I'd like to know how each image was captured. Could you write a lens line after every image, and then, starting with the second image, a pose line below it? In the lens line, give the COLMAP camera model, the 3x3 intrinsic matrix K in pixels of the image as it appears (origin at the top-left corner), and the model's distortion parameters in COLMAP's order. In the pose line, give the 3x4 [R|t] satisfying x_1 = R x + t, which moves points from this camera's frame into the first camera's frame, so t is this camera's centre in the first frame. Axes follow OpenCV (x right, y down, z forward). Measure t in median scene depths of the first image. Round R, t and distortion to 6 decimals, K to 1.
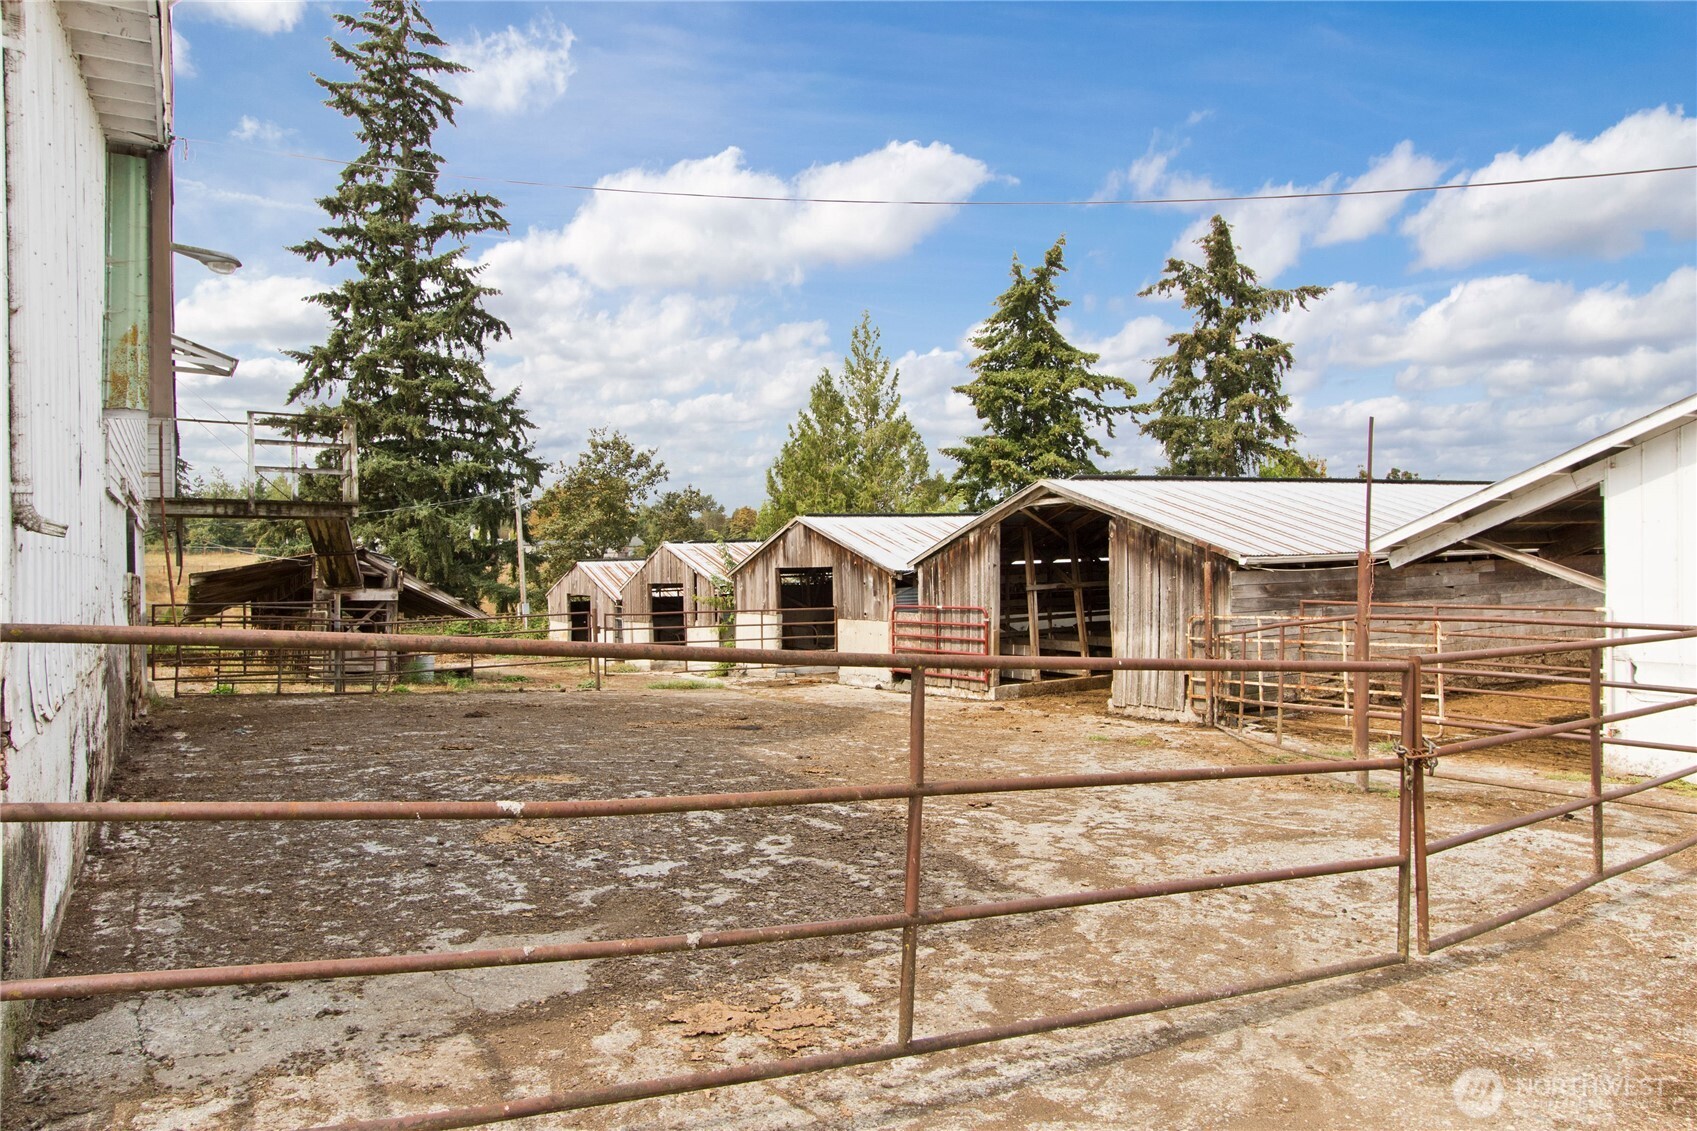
lens RADIAL K [[1151.5, 0, 840.6], [0, 1151.5, 575.2], [0, 0, 1]] dist [0.002629, -0.006864]
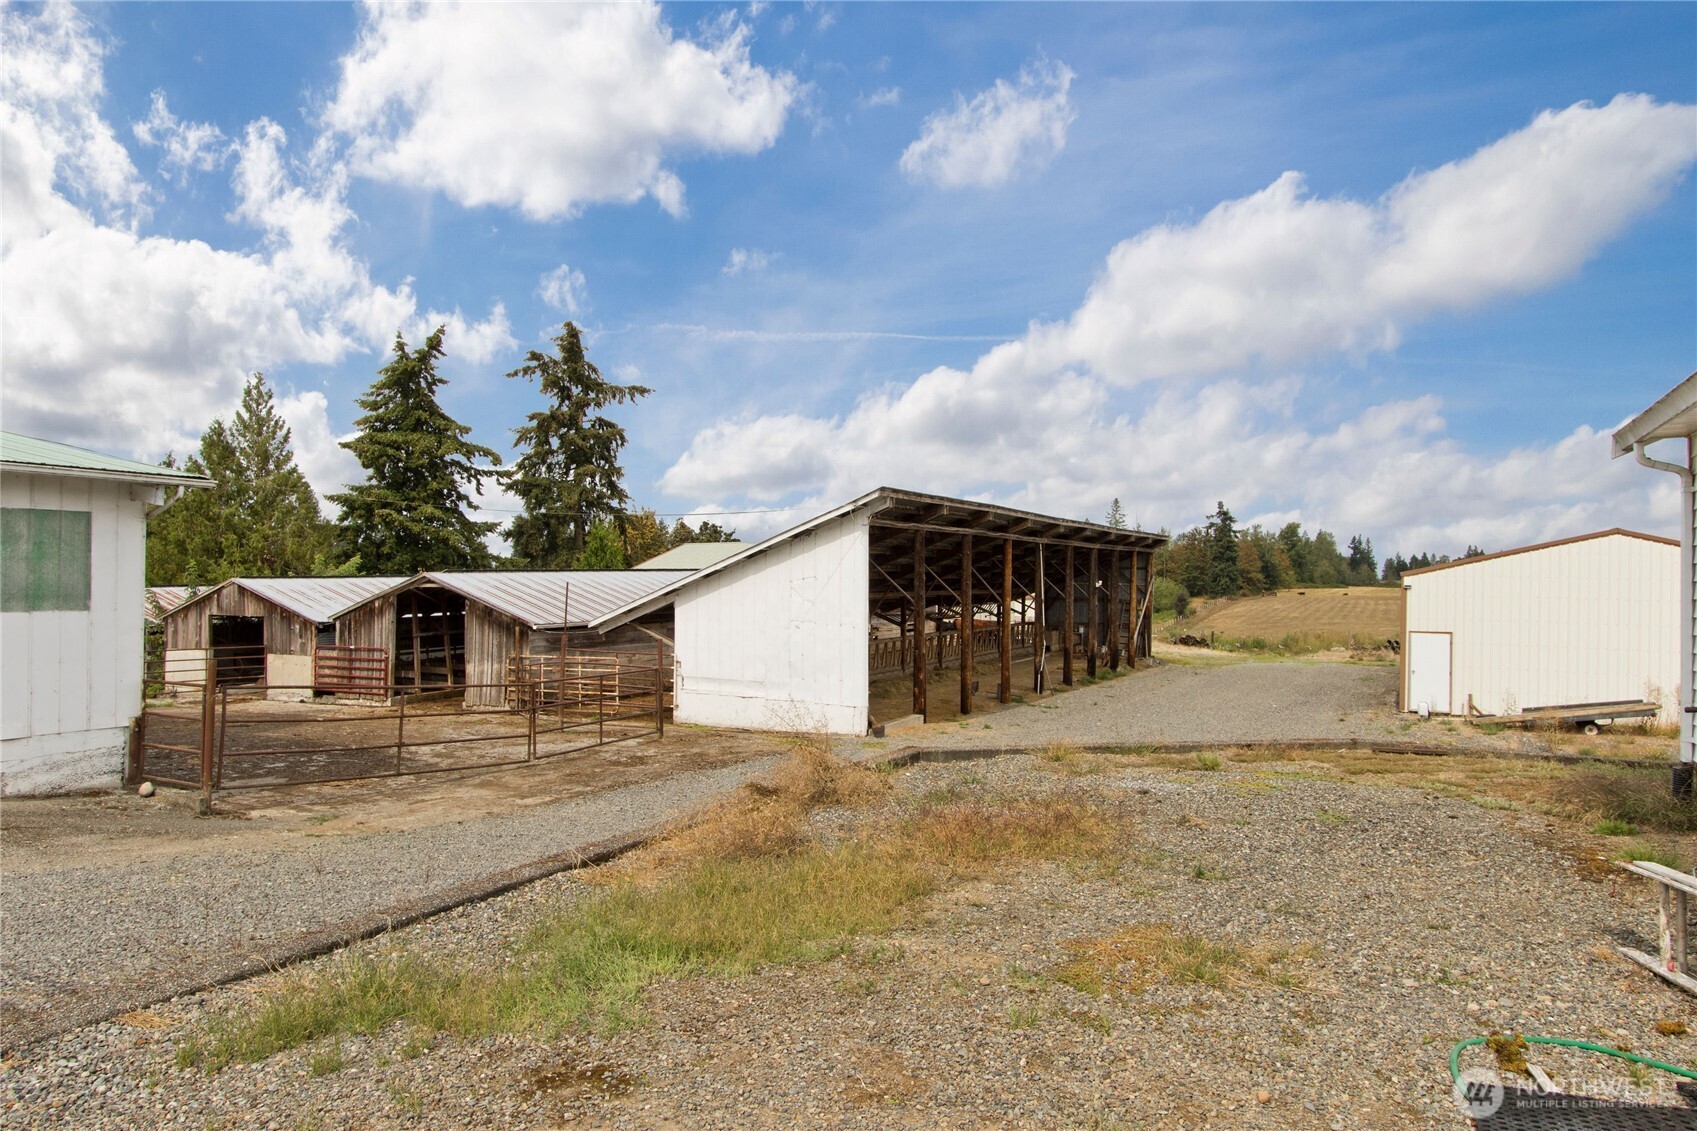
lens RADIAL K [[1063.8, 0, 839.2], [0, 1063.8, 588.0], [0, 0, 1]] dist [0.006208, -0.002192]
pose [[0.851187, 0.018418, 0.524539, -0.034245], [-0.016227, 0.999830, -0.008775, -0.015696], [-0.524611, -0.001043, 0.851341, -0.174492]]
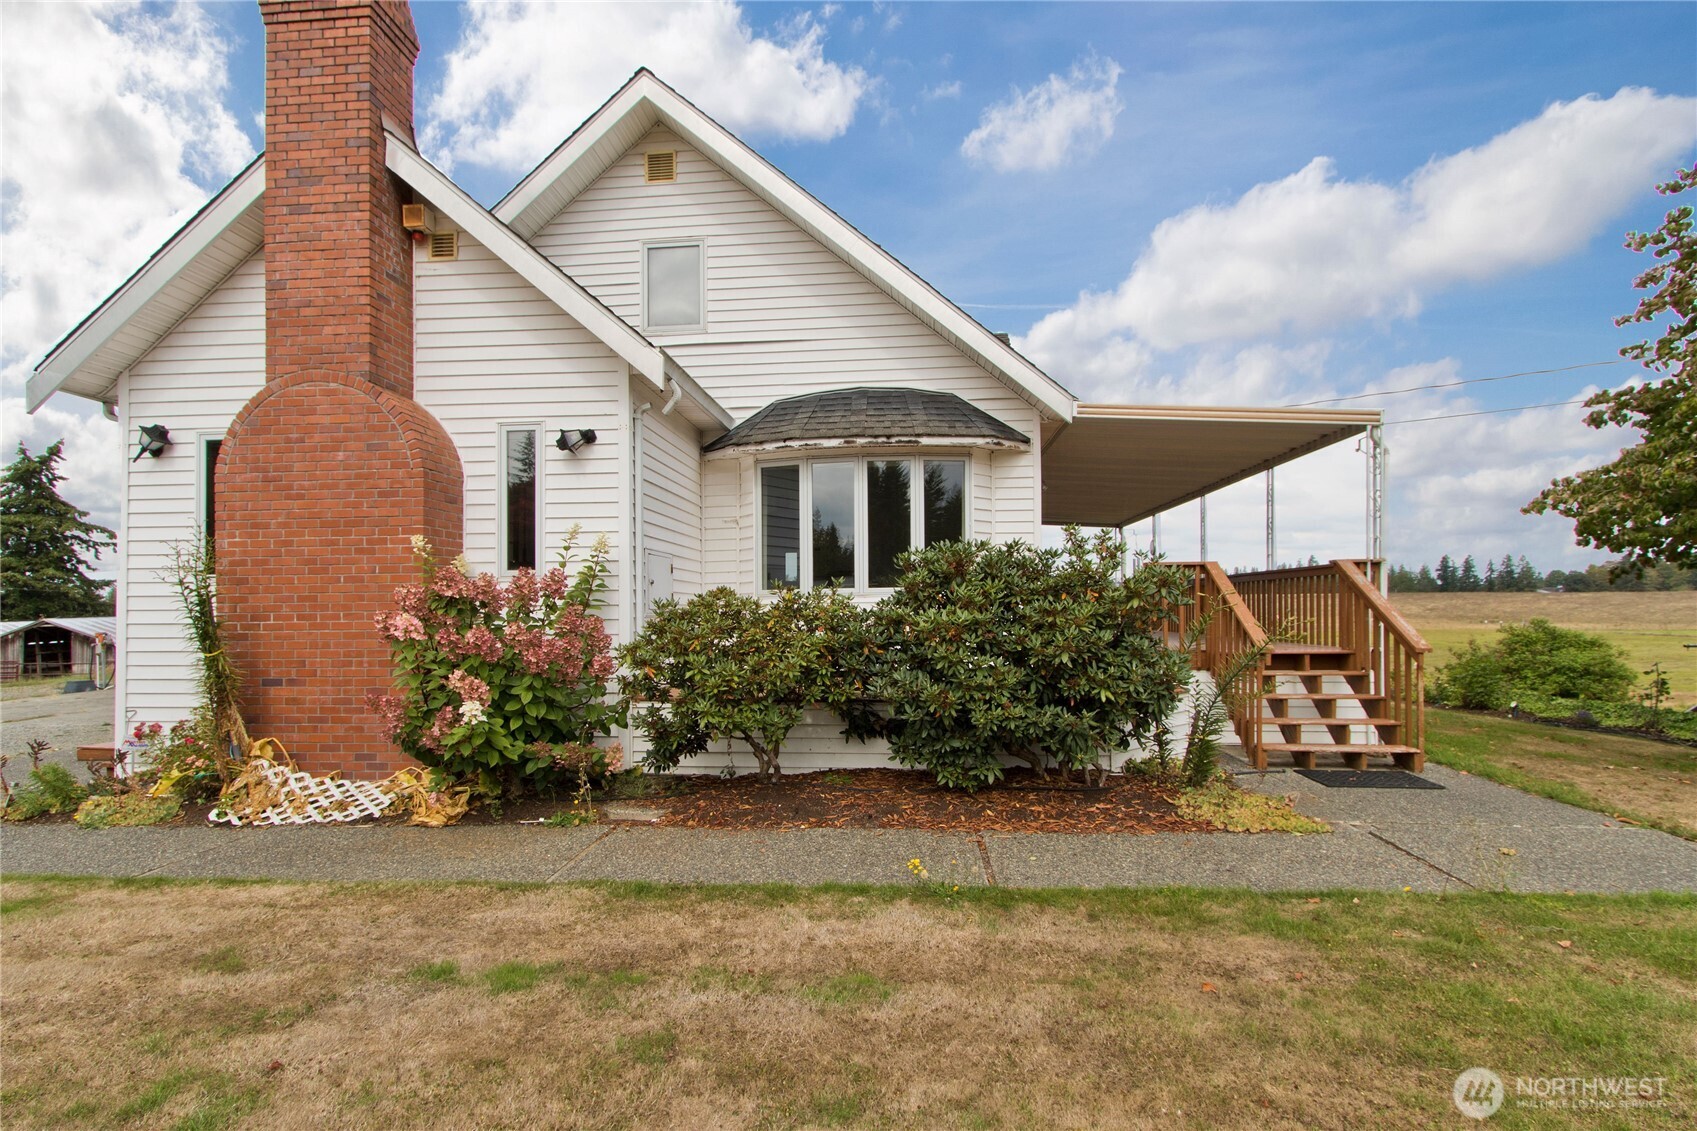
lens RADIAL K [[775.2, 0, 796.2], [0, 775.2, 595.9], [0, 0, 1]] dist [0.004901, -0.001073]
pose [[0.585952, 0.017618, 0.810154, -0.095498], [0.013820, 0.999401, -0.031728, -0.014030], [-0.810228, 0.029787, 0.585358, -0.530302]]
